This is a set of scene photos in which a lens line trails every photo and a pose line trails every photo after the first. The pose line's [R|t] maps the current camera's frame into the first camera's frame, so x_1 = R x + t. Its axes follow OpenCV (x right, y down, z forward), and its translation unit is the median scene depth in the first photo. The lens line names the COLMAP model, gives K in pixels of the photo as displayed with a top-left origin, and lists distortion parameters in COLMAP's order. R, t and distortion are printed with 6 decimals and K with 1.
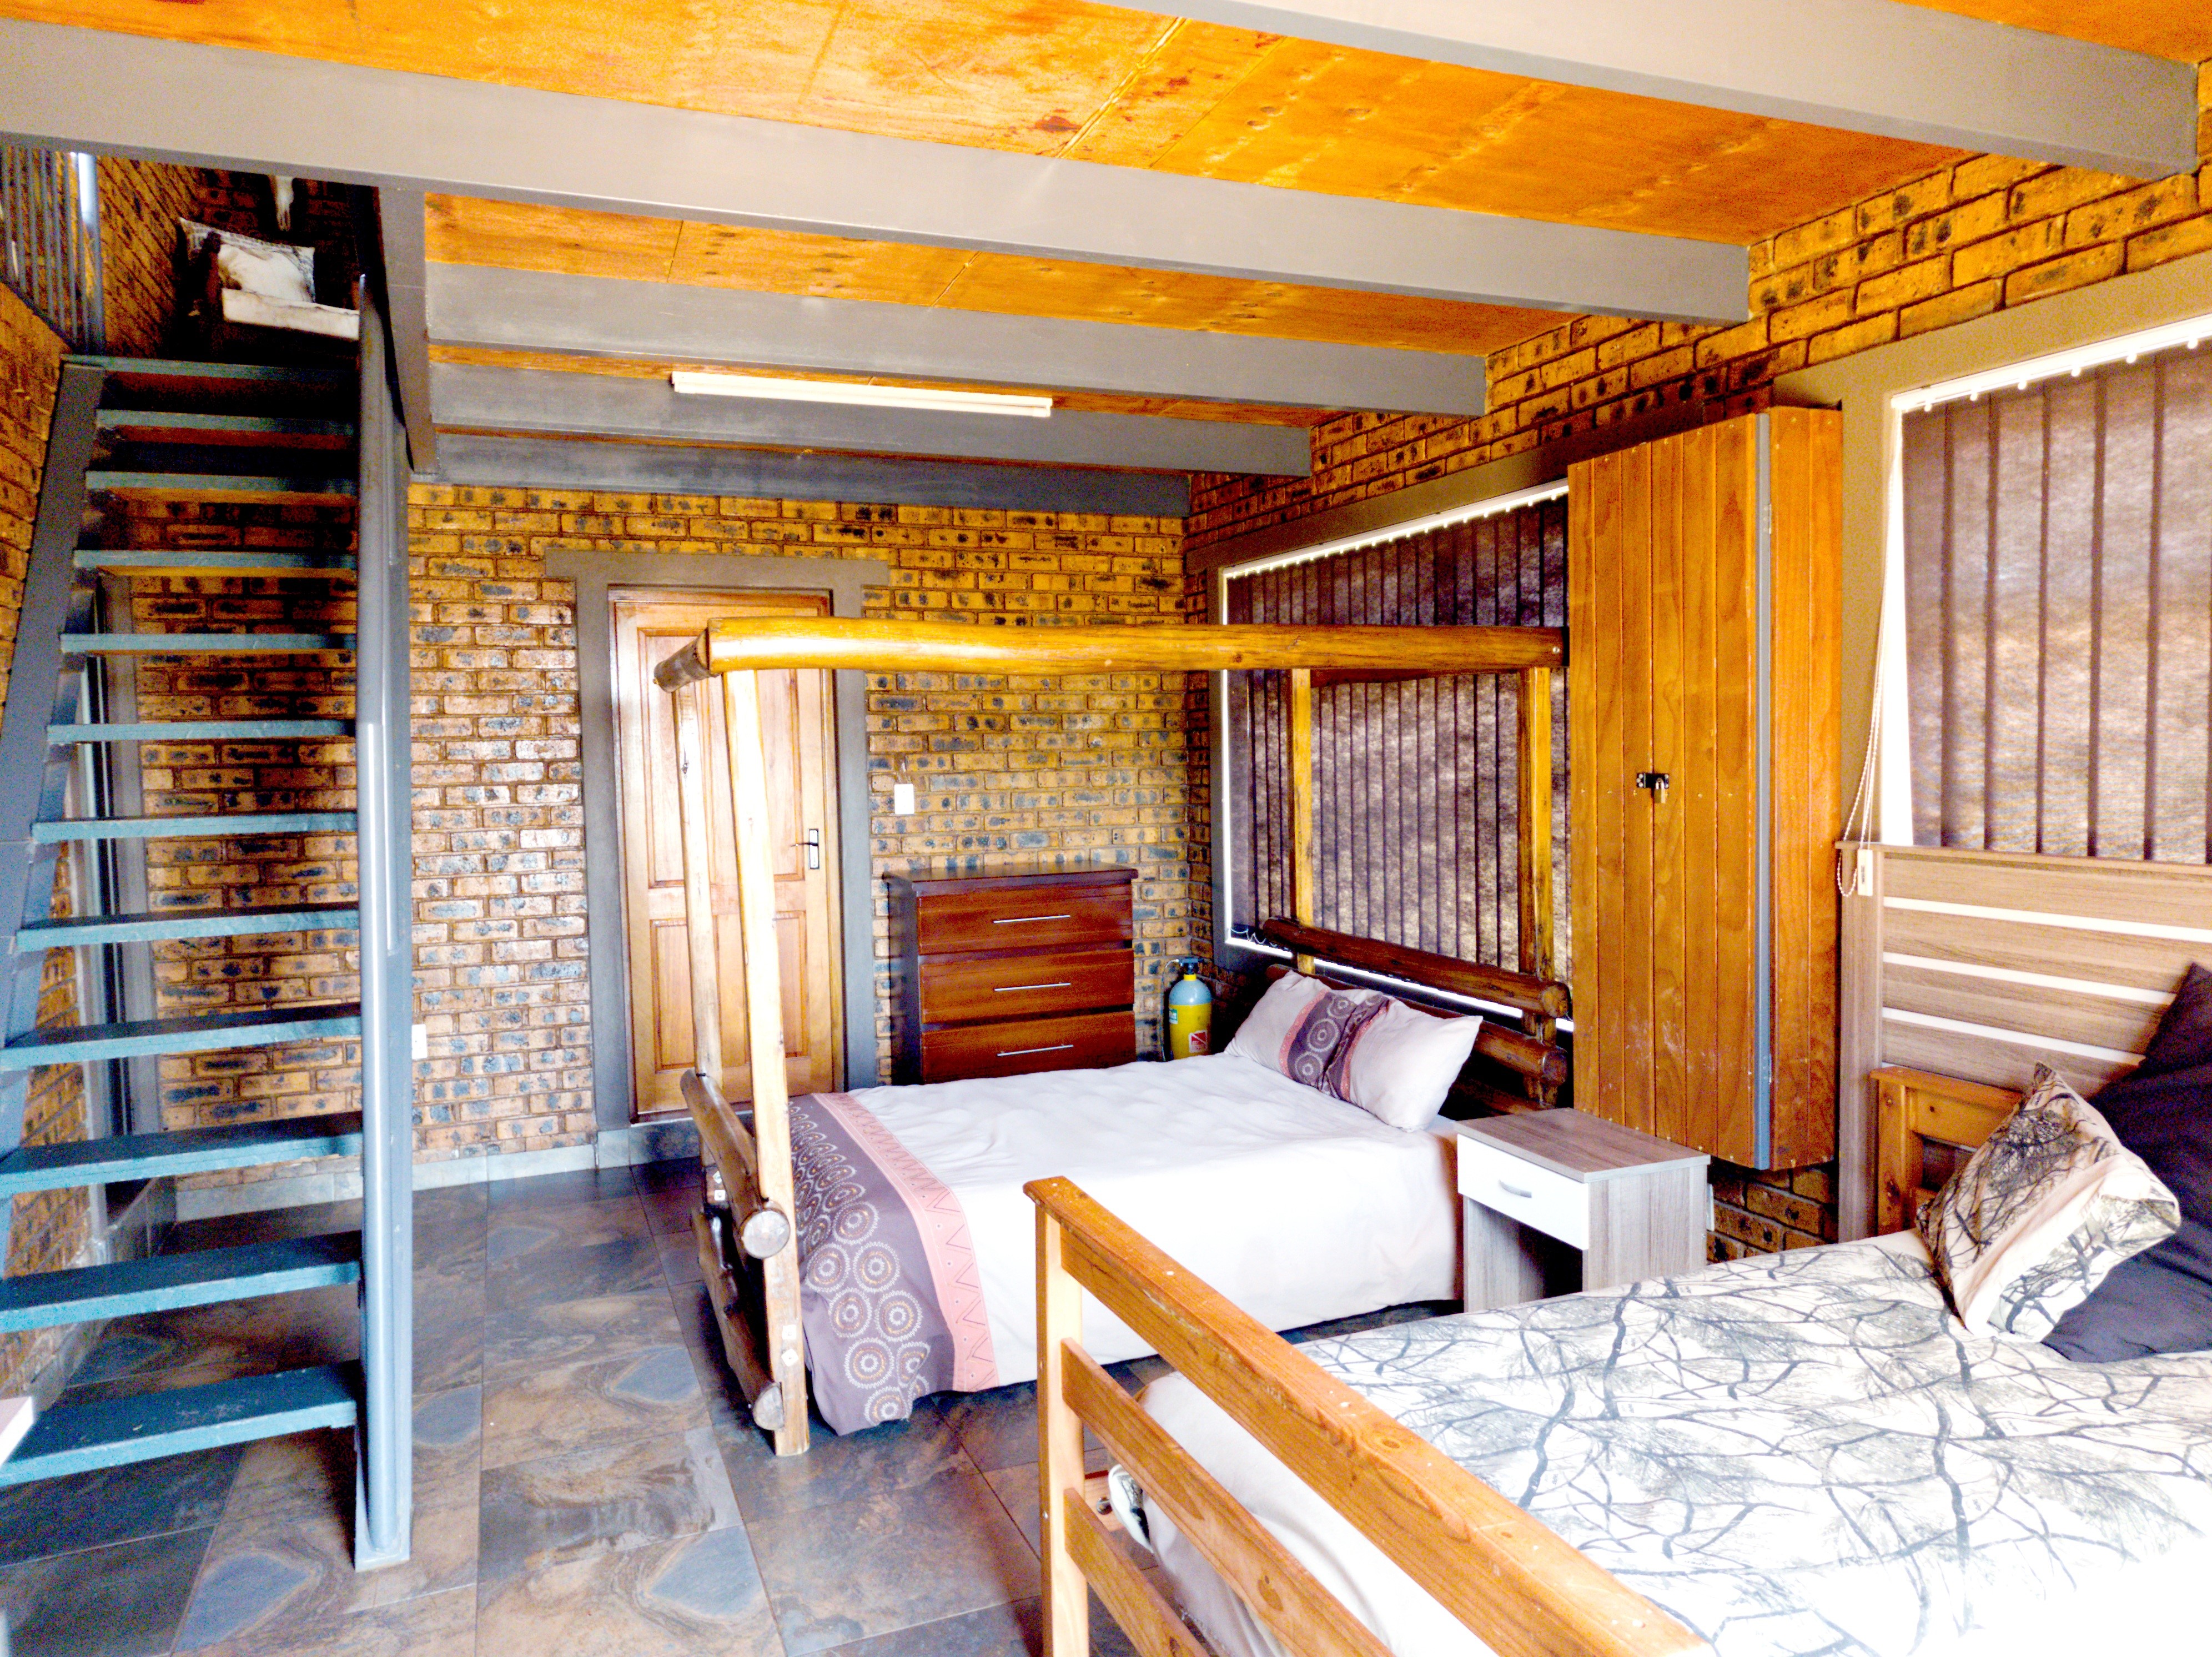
lens RADIAL K [[1508.0, 0, 1119.5], [0, 1508.0, 821.4], [0, 0, 1]] dist [0.005814, -0.001549]
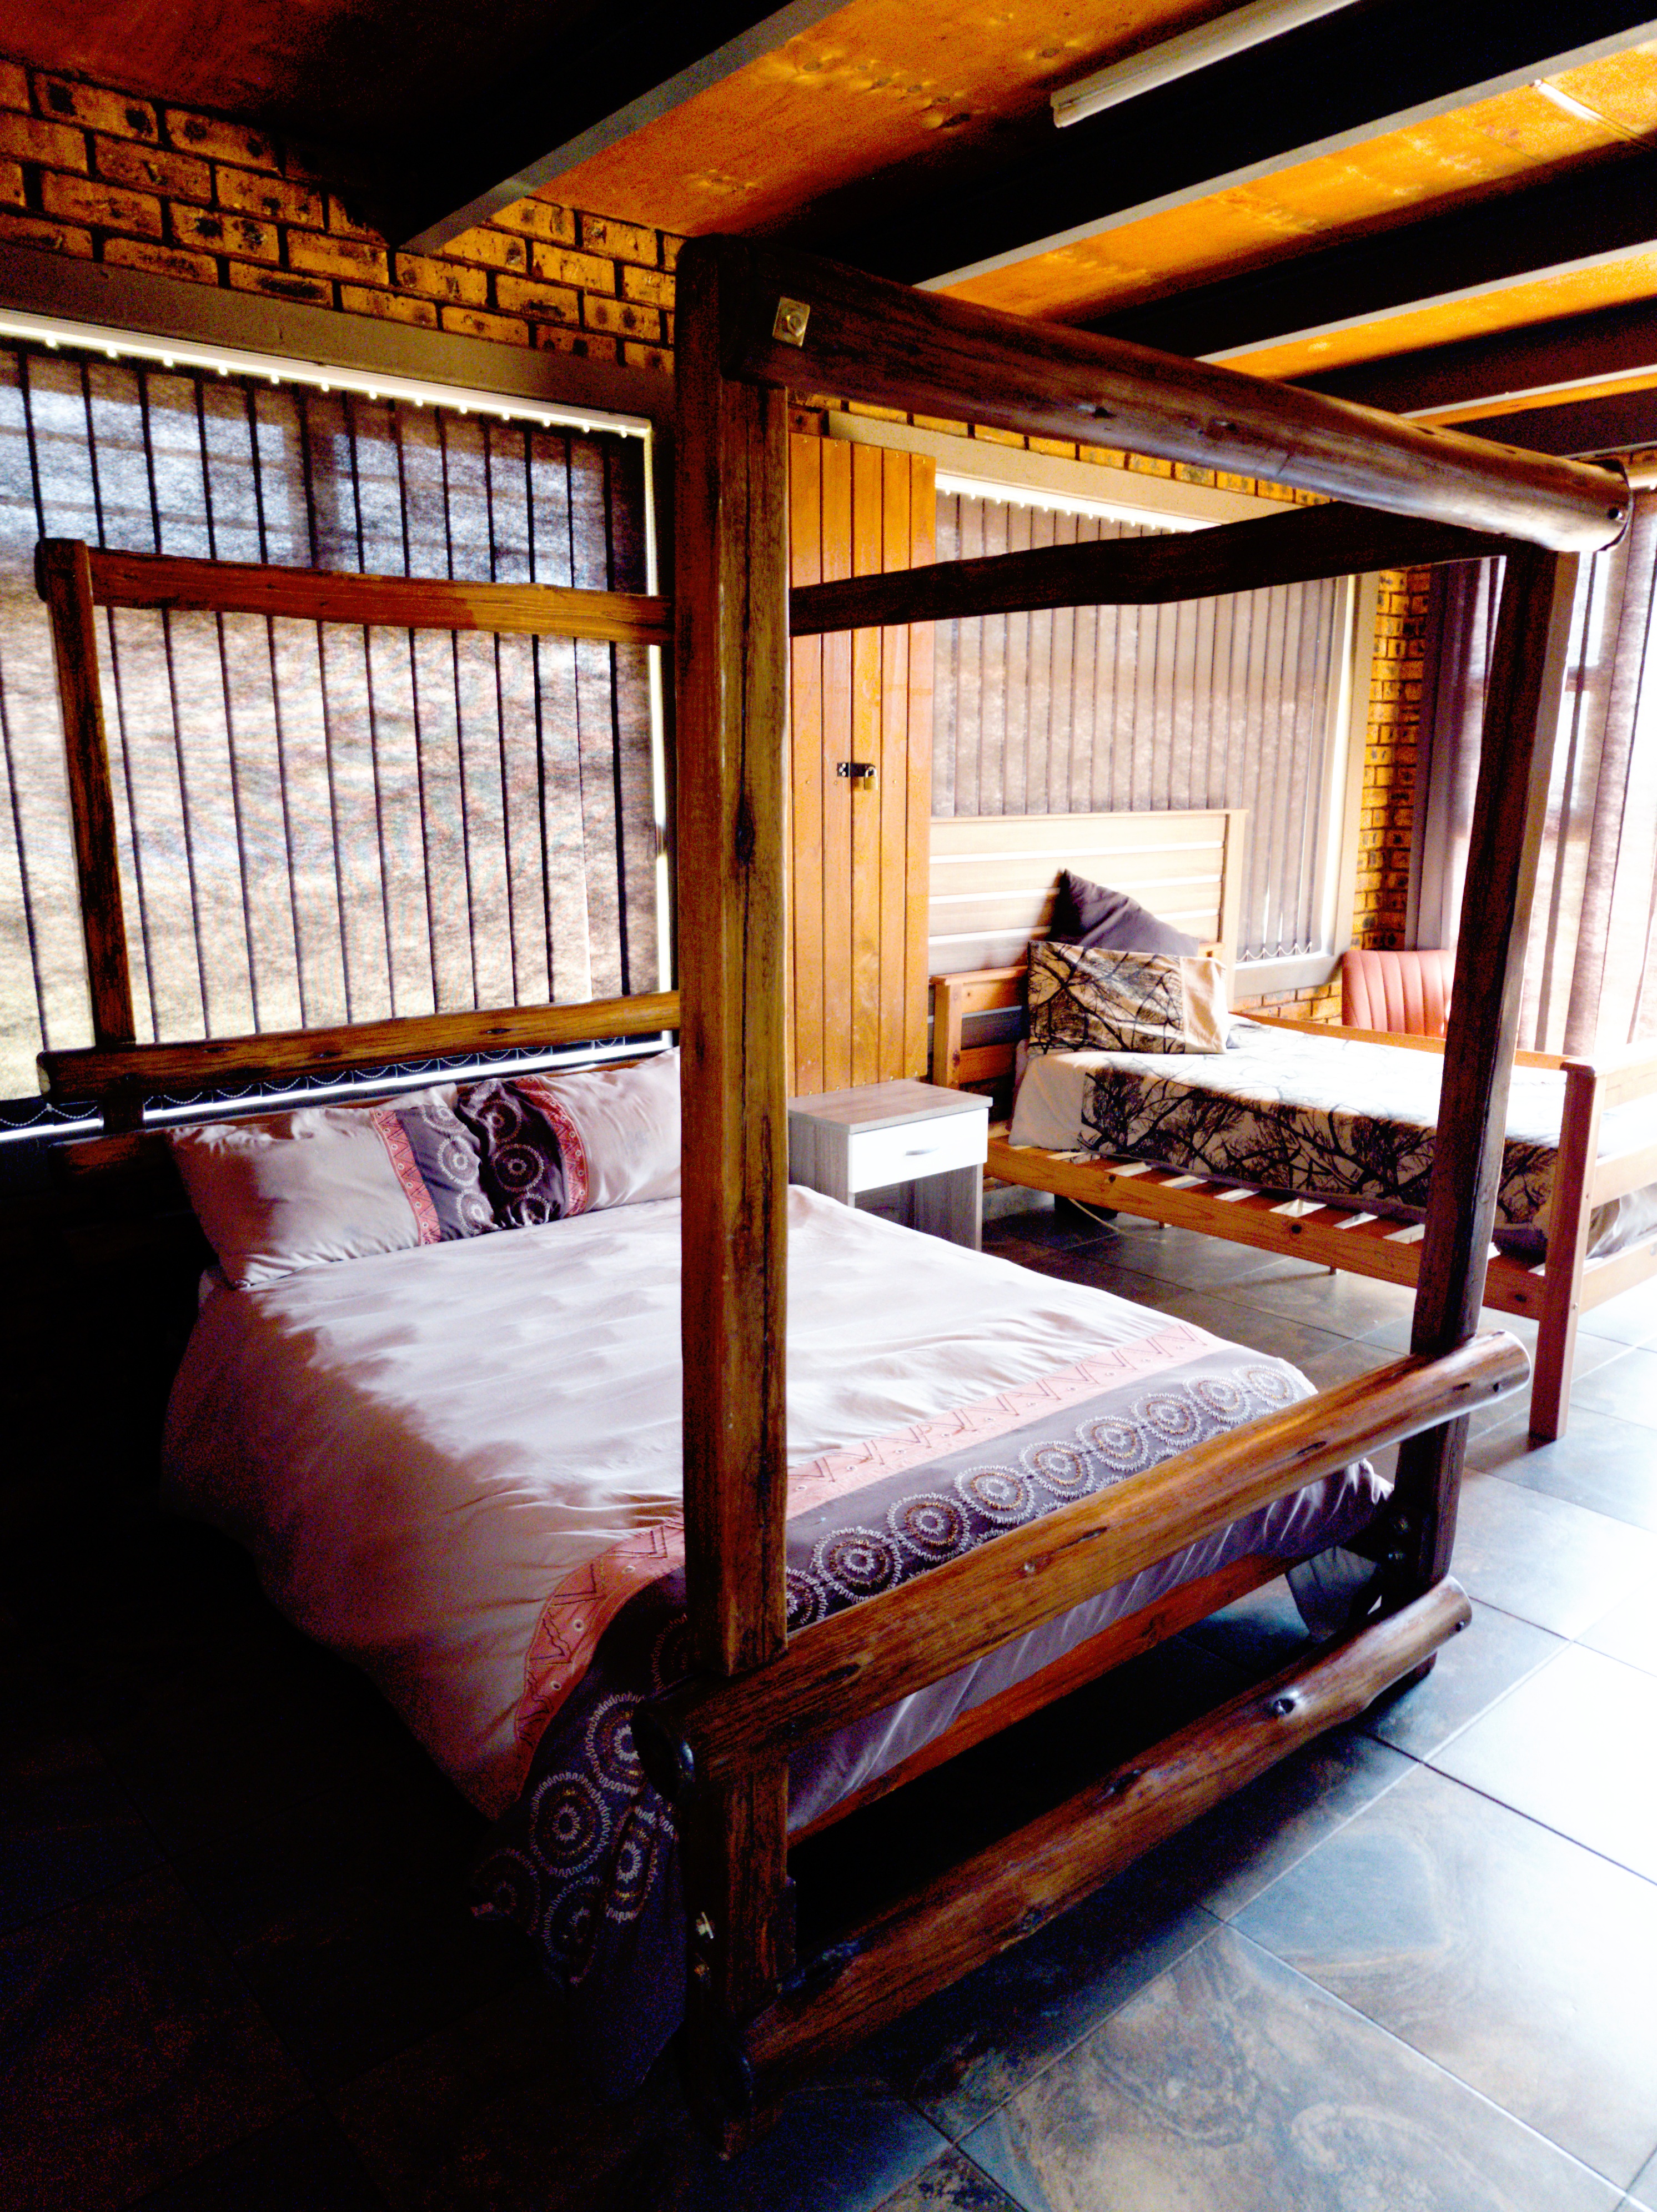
lens RADIAL K [[1508.0, 0, 842.5], [0, 1508.0, 1125.2], [0, 0, 1]] dist [0.005814, -0.001549]
pose [[-0.314483, -0.192343, 0.929572, -0.560991], [0.058428, 0.973478, 0.221194, -0.013531], [-0.947463, 0.123875, -0.294904, 1.061150]]
